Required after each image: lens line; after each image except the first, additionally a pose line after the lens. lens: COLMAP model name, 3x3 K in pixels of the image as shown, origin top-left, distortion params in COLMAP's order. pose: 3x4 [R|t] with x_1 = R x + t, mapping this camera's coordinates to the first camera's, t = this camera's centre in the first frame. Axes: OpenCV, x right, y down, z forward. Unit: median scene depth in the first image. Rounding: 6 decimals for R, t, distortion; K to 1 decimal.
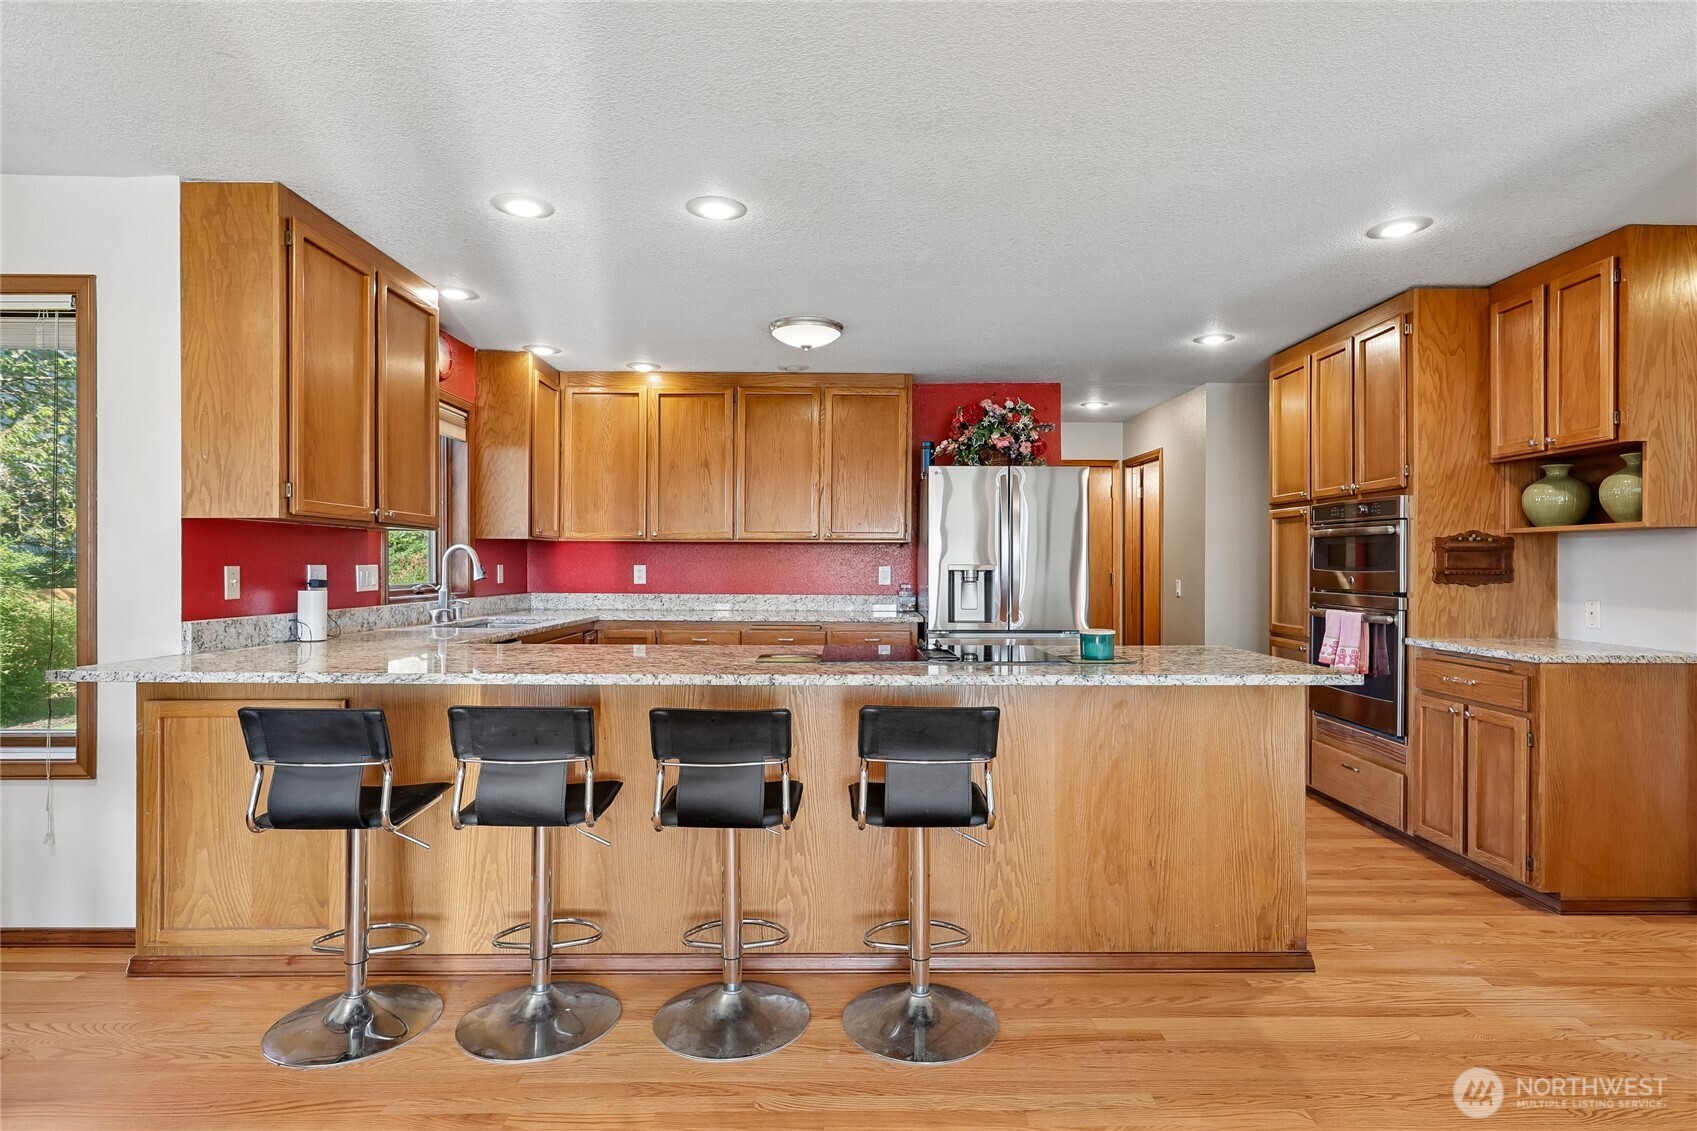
lens RADIAL K [[871.8, 0, 860.6], [0, 871.8, 564.3], [0, 0, 1]] dist [0.001579, 0.001294]
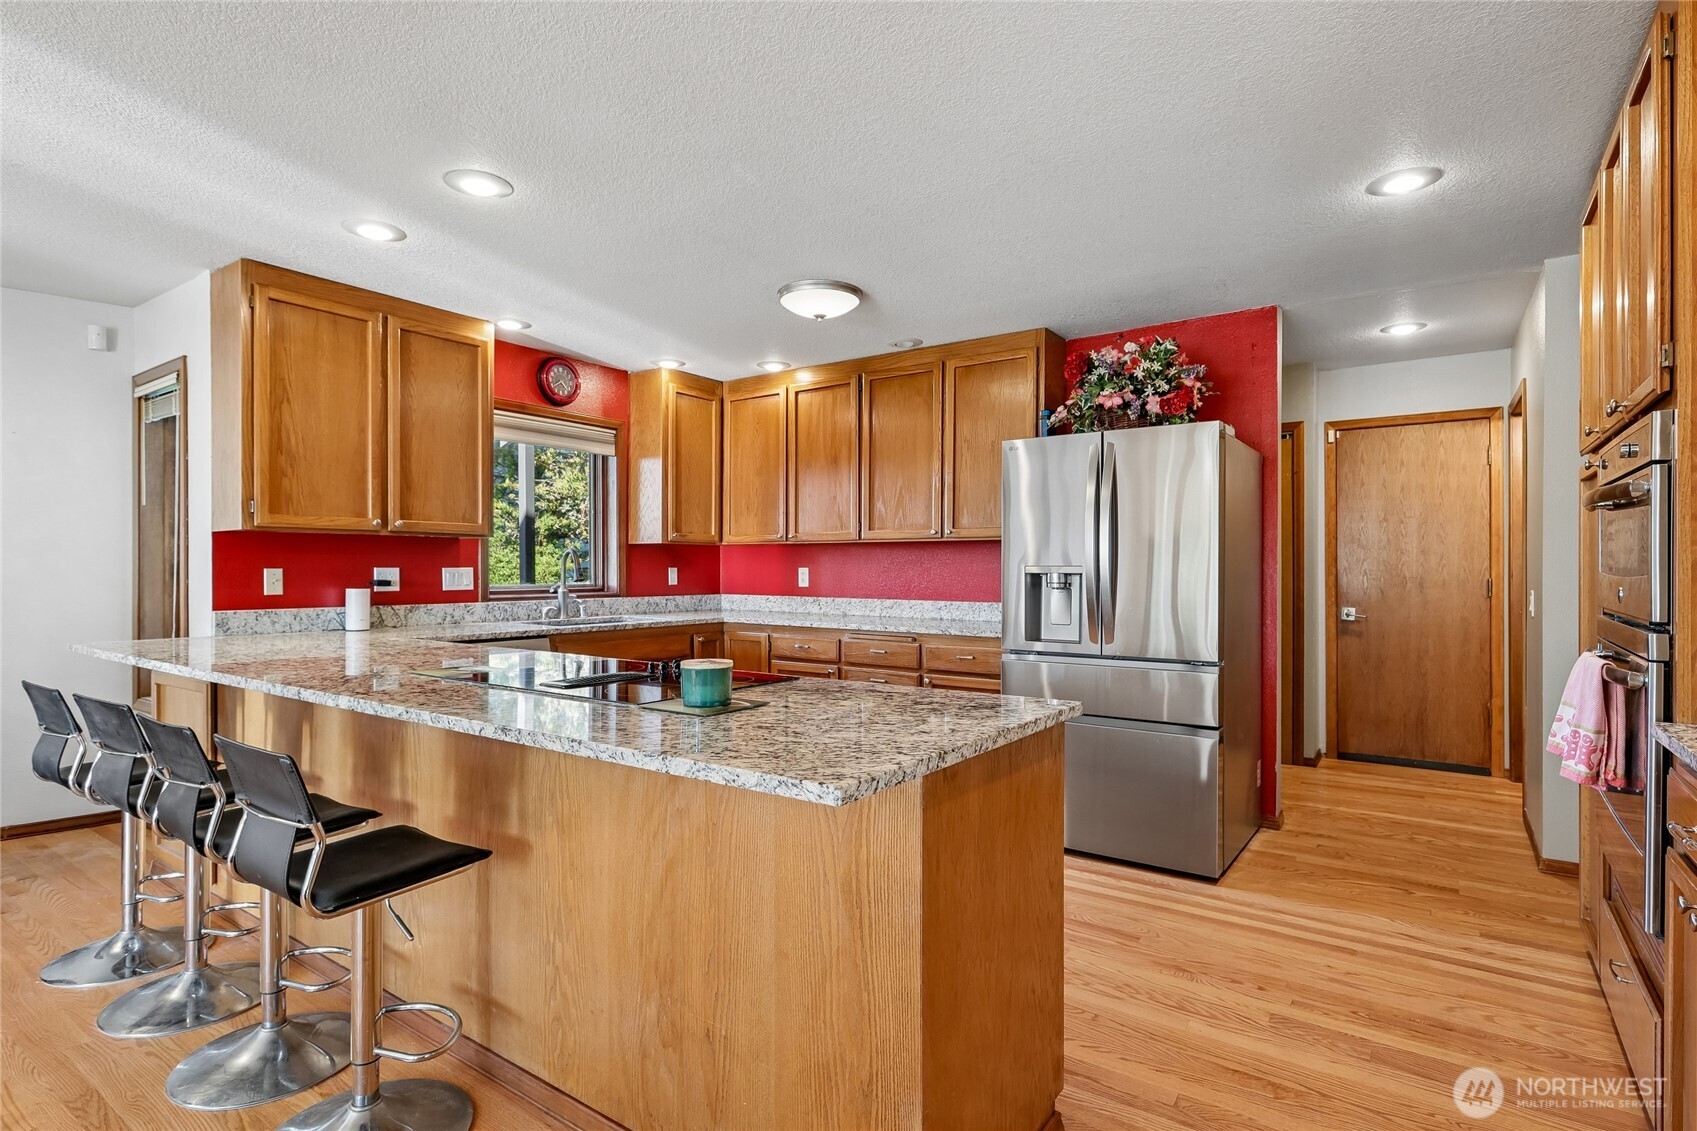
lens RADIAL K [[847.0, 0, 856.1], [0, 847.0, 569.0], [0, 0, 1]] dist [0.001836, 0.001173]
pose [[0.811945, -0.001371, -0.583733, 0.623351], [0.002222, 0.999997, 0.000741, 0.003318], [0.583730, -0.001899, 0.811945, 0.448606]]
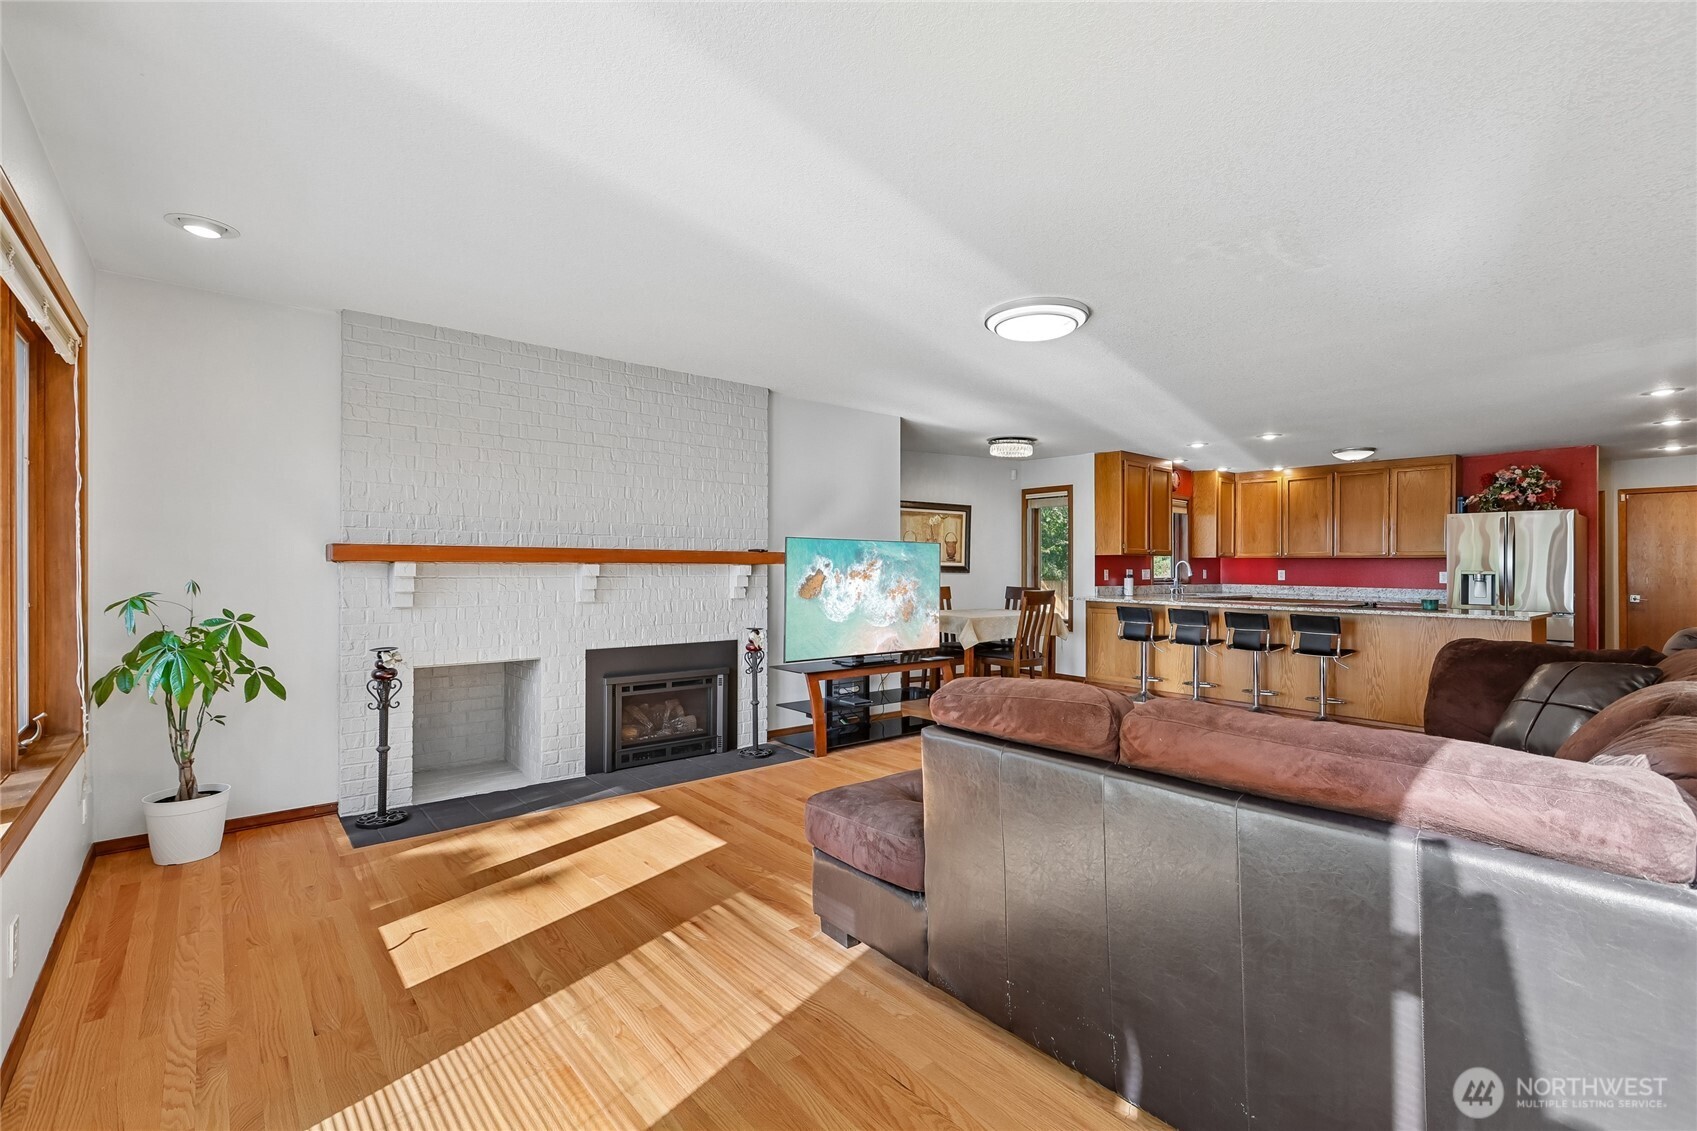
lens RADIAL K [[770.6, 0, 853.4], [0, 770.6, 562.4], [0, 0, 1]] dist [0.003423, 0.000565]
pose [[0.645097, -0.002834, -0.764095, 0.732669], [-0.003951, 0.999967, -0.007044, -0.001025], [0.764091, 0.007563, 0.645065, -1.340749]]
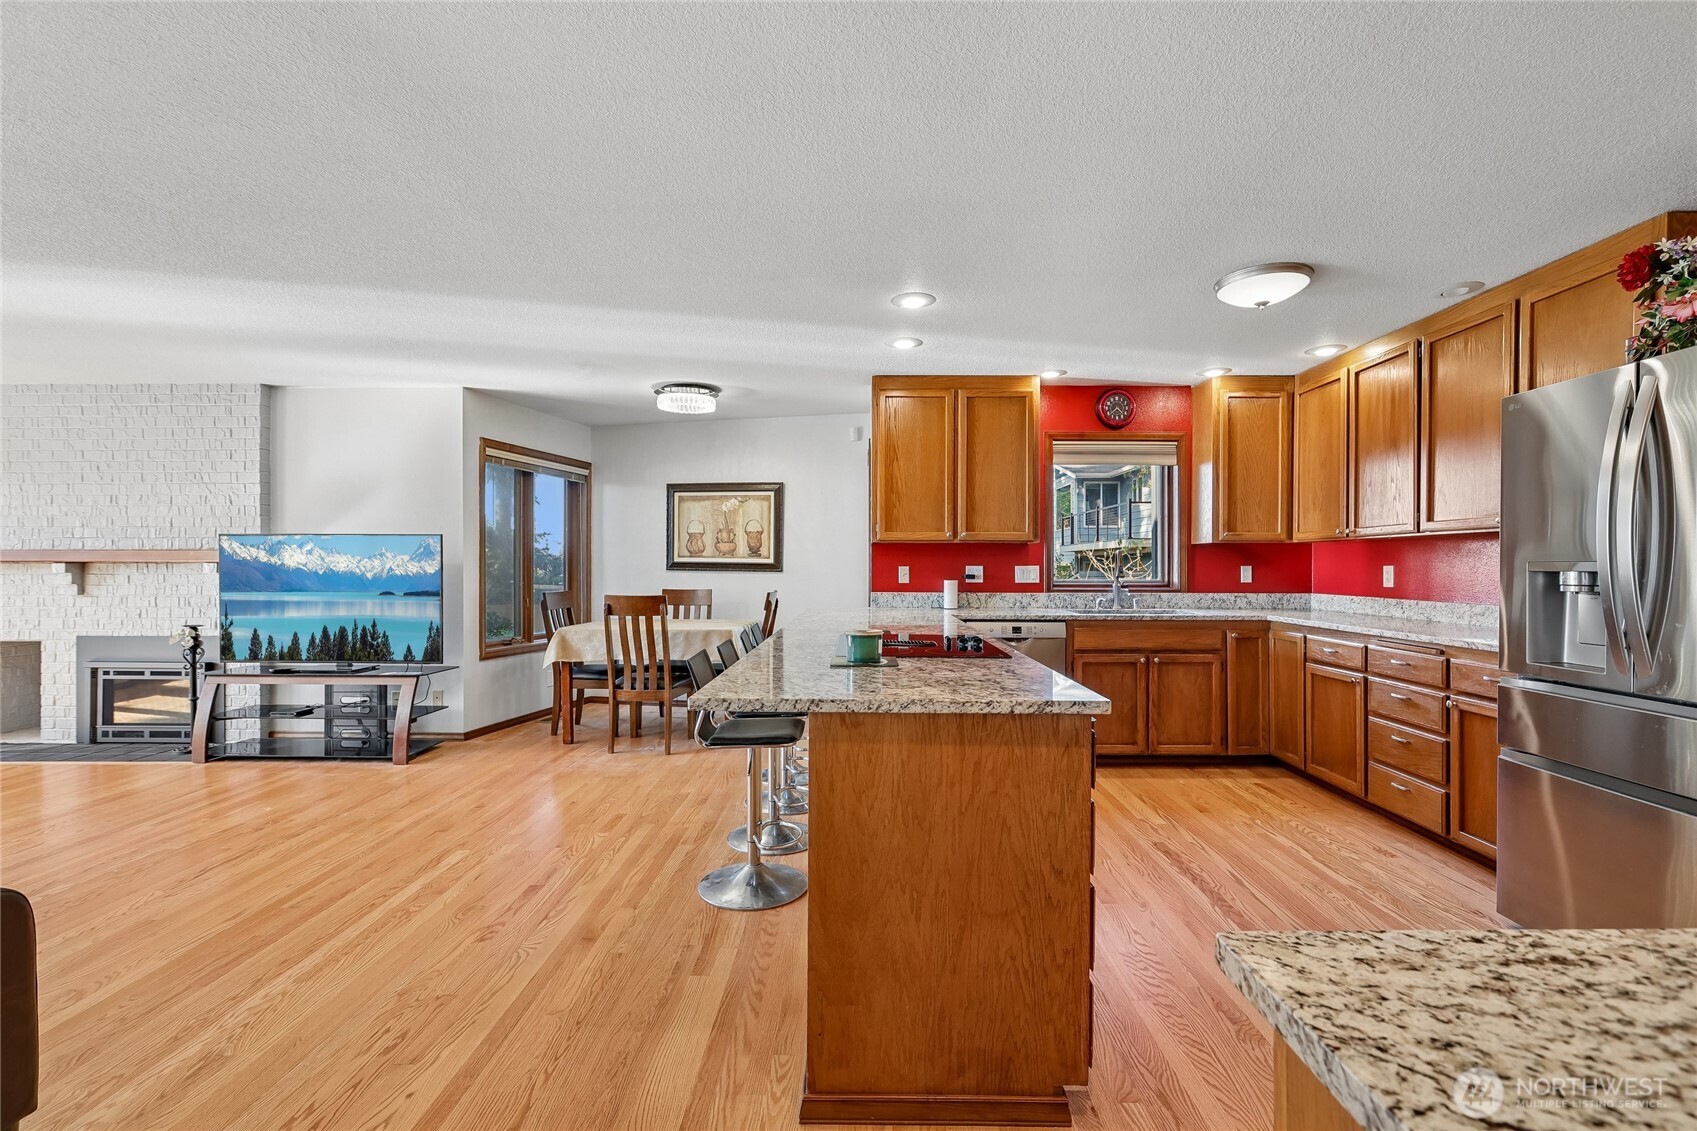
lens RADIAL K [[751.9, 0, 853.3], [0, 751.9, 569.0], [0, 0, 1]] dist [-0.001212, 0.000609]
pose [[-0.024986, -0.000106, -0.999688, 0.906124], [0.000177, 1.000000, -0.000110, 0.007479], [0.999688, -0.000179, -0.024986, 0.842398]]
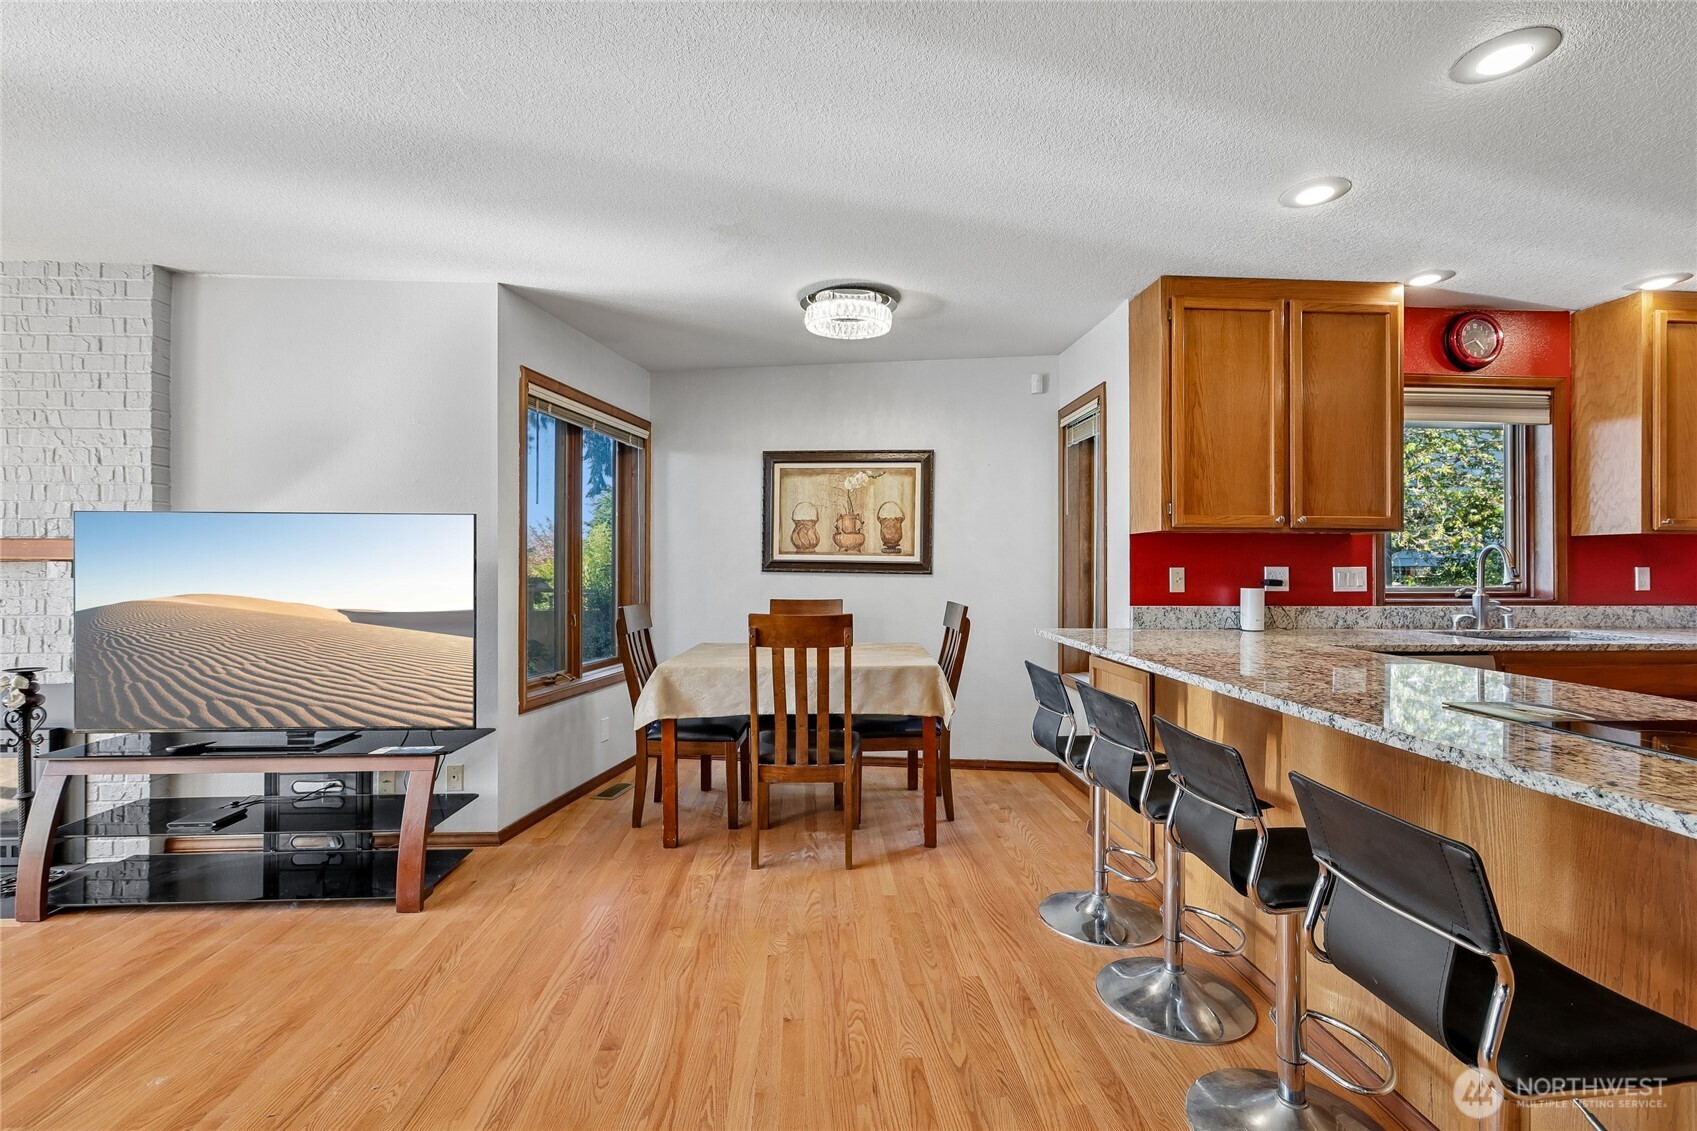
lens RADIAL K [[748.2, 0, 856.1], [0, 748.2, 563.8], [0, 0, 1]] dist [0.001181, 0.000307]
pose [[0.055730, -0.004742, -0.998435, 0.364777], [-0.000425, 0.999989, -0.004774, 0.001790], [0.998446, 0.000690, 0.055727, 0.402625]]
